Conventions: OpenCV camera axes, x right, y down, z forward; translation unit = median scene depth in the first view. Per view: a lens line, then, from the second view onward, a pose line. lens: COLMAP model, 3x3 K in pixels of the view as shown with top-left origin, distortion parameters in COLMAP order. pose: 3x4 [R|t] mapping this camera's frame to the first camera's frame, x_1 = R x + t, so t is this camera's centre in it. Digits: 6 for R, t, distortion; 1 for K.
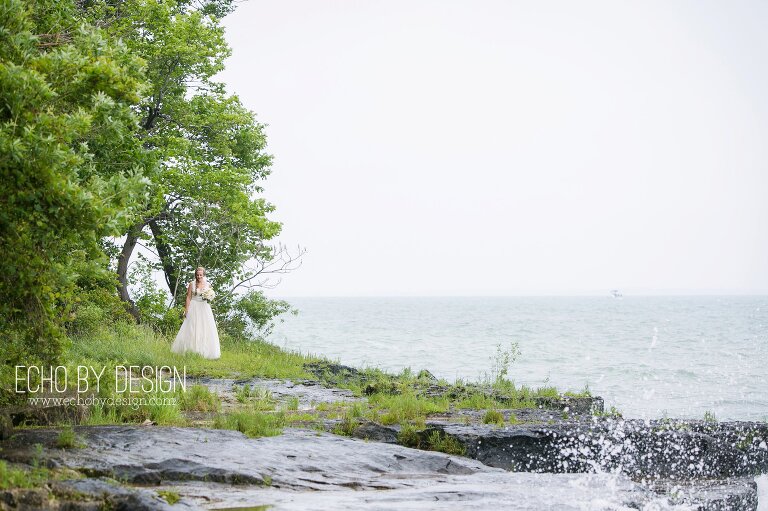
lens RADIAL K [[2400.3, 0, 383.7], [0, 2400.3, 255.6], [0, 0, 1]] dist [-0.580209, 0.000000]
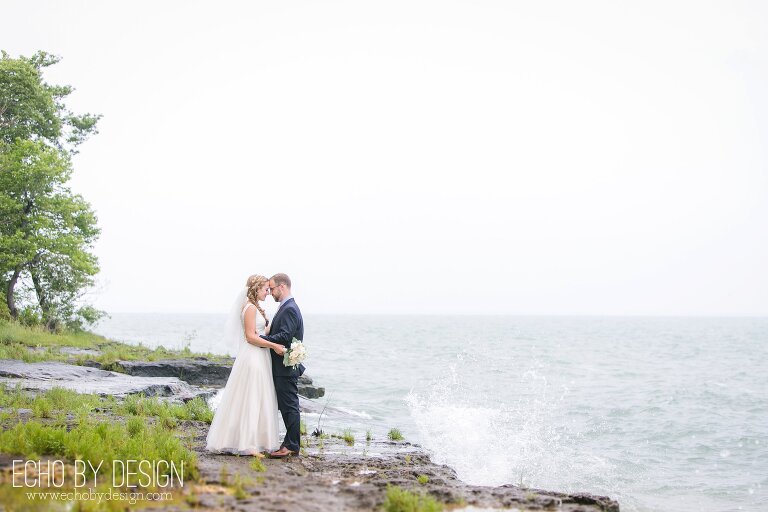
lens RADIAL K [[1839.5, 0, 387.2], [0, 1839.5, 253.3], [0, 0, 1]] dist [-0.138552, 0.000000]
pose [[0.998302, 0.016859, 0.055750, 0.093697], [-0.015773, 0.999679, -0.019847, 0.000449], [-0.056066, 0.018934, 0.998247, -0.380516]]
